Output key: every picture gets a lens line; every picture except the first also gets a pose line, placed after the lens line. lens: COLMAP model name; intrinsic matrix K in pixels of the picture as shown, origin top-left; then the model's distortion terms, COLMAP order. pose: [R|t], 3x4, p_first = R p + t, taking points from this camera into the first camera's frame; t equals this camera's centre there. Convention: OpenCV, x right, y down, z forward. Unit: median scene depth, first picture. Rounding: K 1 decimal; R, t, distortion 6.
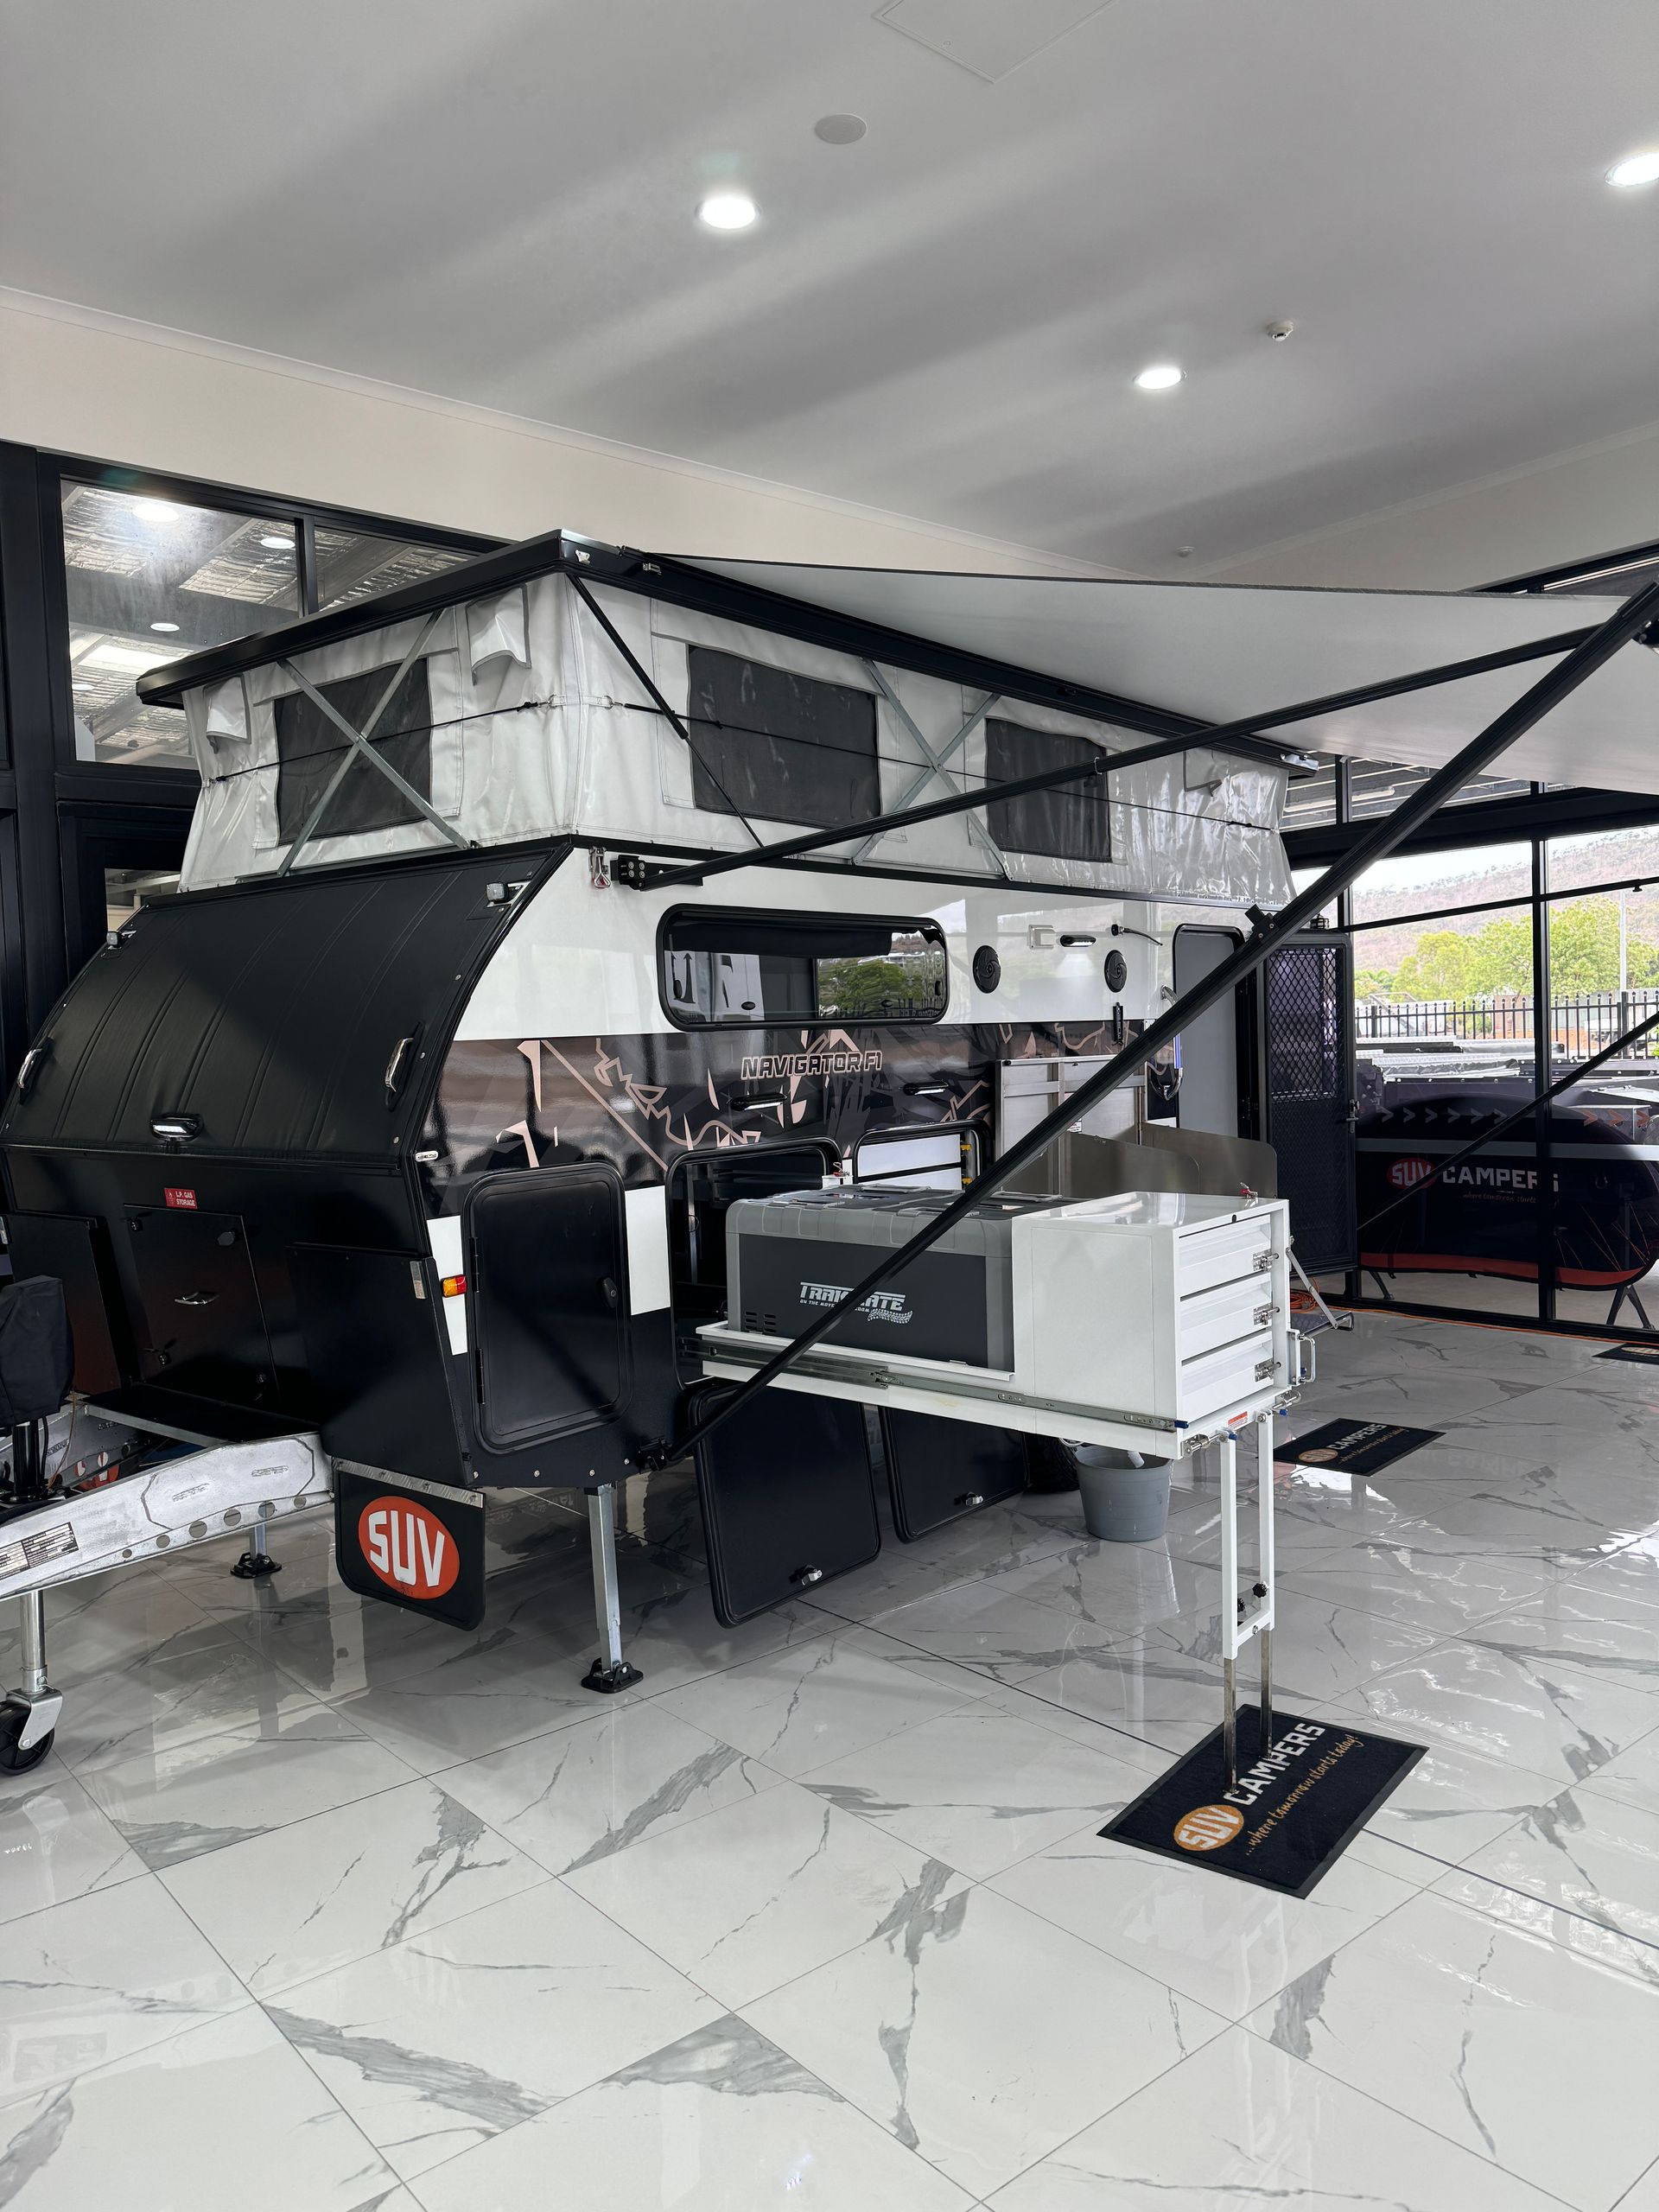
lens RADIAL K [[1543.2, 0, 828.9], [0, 1543.2, 1146.3], [0, 0, 1]] dist [-0.008145, -0.016654]
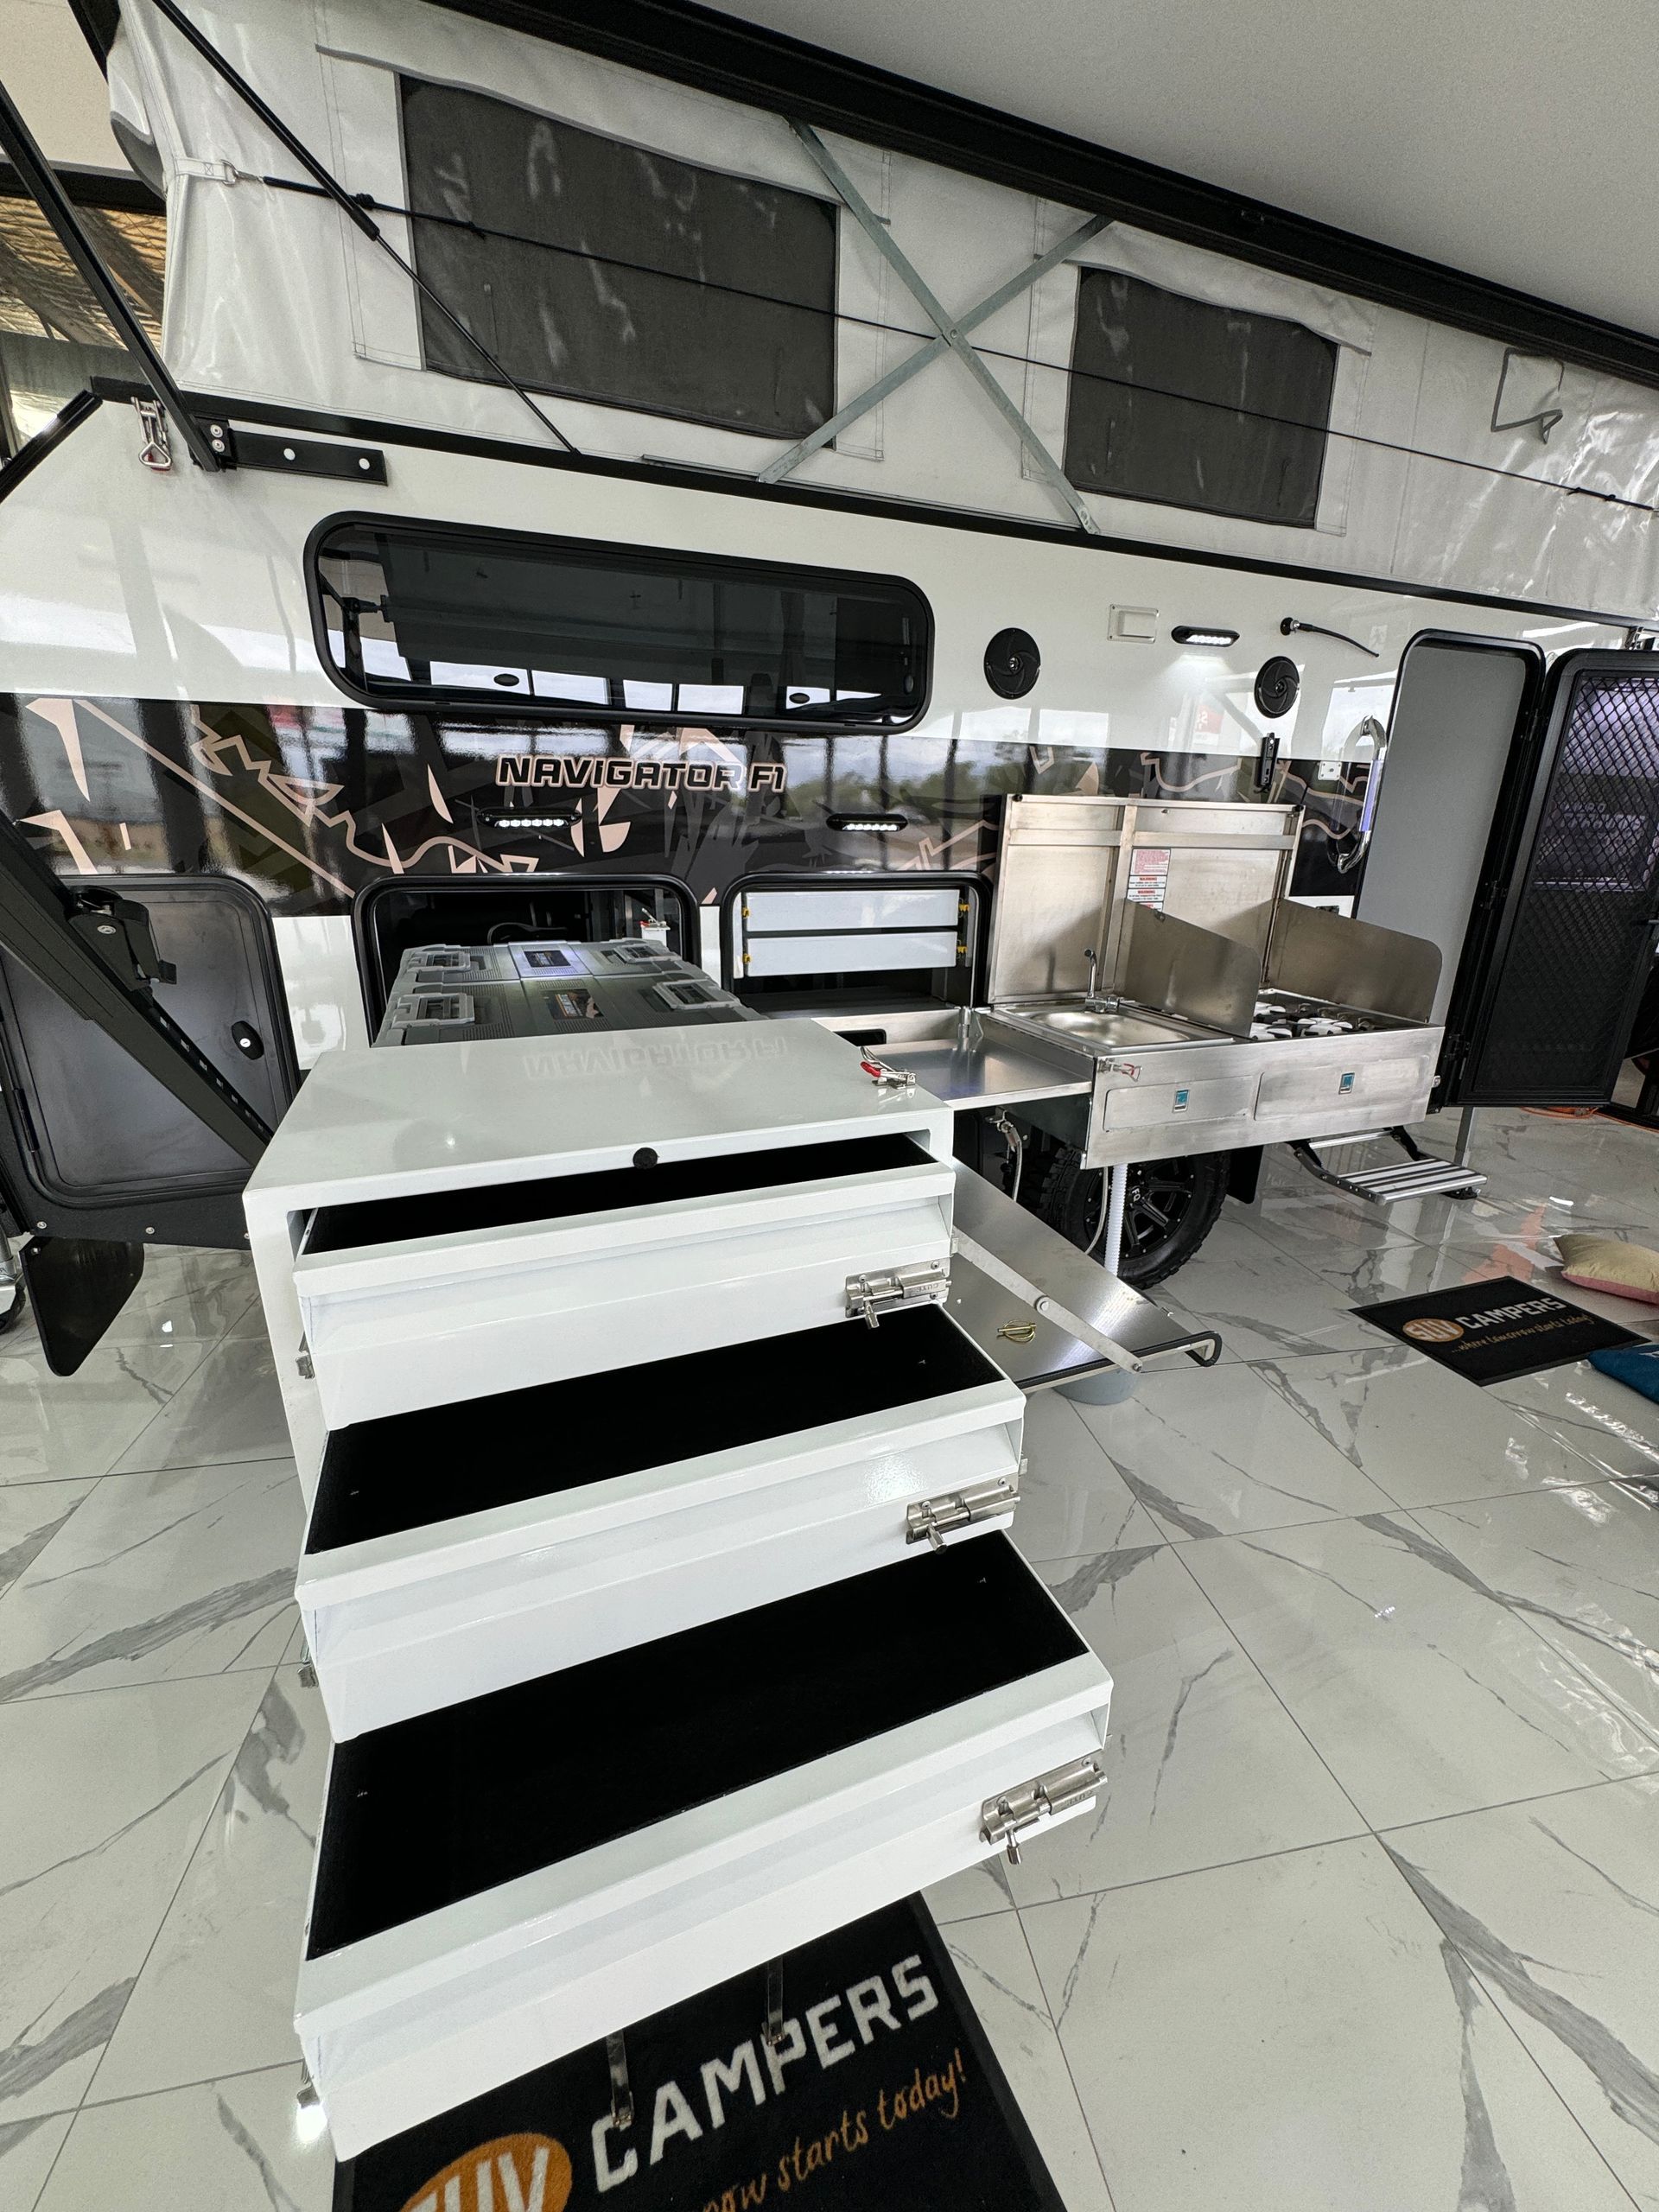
lens RADIAL K [[884.6, 0, 811.4], [0, 884.6, 1128.3], [0, 0, 1]] dist [-0.007718, -0.001554]
pose [[0.872116, 0.203841, -0.444817, 0.308288], [-0.078392, 0.955556, 0.284196, -0.016813], [0.482978, -0.212982, 0.849335, 0.660153]]
